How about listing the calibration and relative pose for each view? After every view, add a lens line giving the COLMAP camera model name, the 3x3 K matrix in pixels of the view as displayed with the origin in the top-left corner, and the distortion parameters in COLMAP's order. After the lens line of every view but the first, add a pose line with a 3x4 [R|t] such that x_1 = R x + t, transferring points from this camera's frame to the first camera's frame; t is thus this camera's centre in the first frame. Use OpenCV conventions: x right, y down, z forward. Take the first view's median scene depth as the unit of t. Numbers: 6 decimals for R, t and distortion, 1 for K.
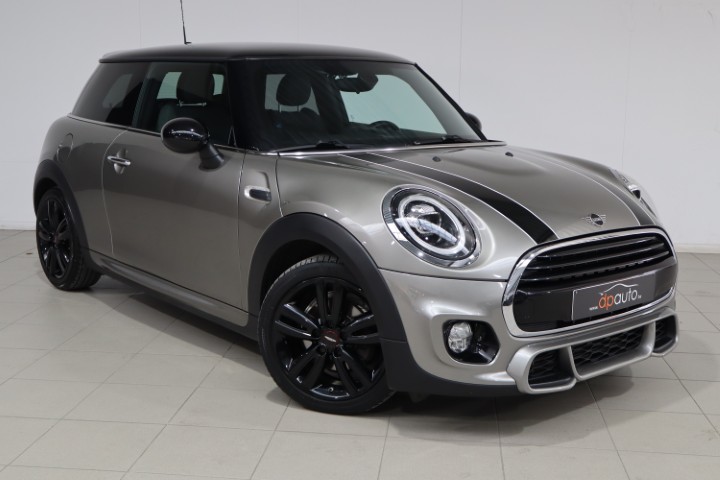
lens RADIAL K [[908.3, 0, 360.0], [0, 908.3, 240.0], [0, 0, 1]] dist [-0.021221, 0.050006]
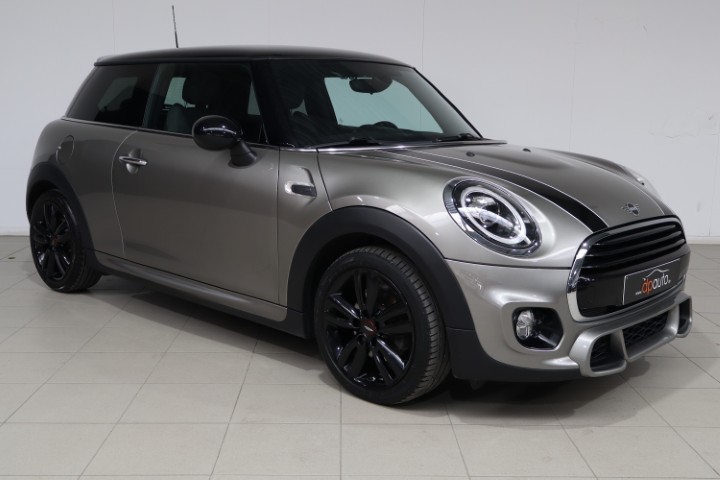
lens RADIAL K [[817.6, 0, 360.0], [0, 817.6, 240.0], [0, 0, 1]] dist [-0.002967, -0.013844]
pose [[0.992475, -0.019491, 0.120883, -0.151093], [0.019847, 0.999802, -0.001744, 0.008106], [-0.120825, 0.004130, 0.992665, 0.086995]]
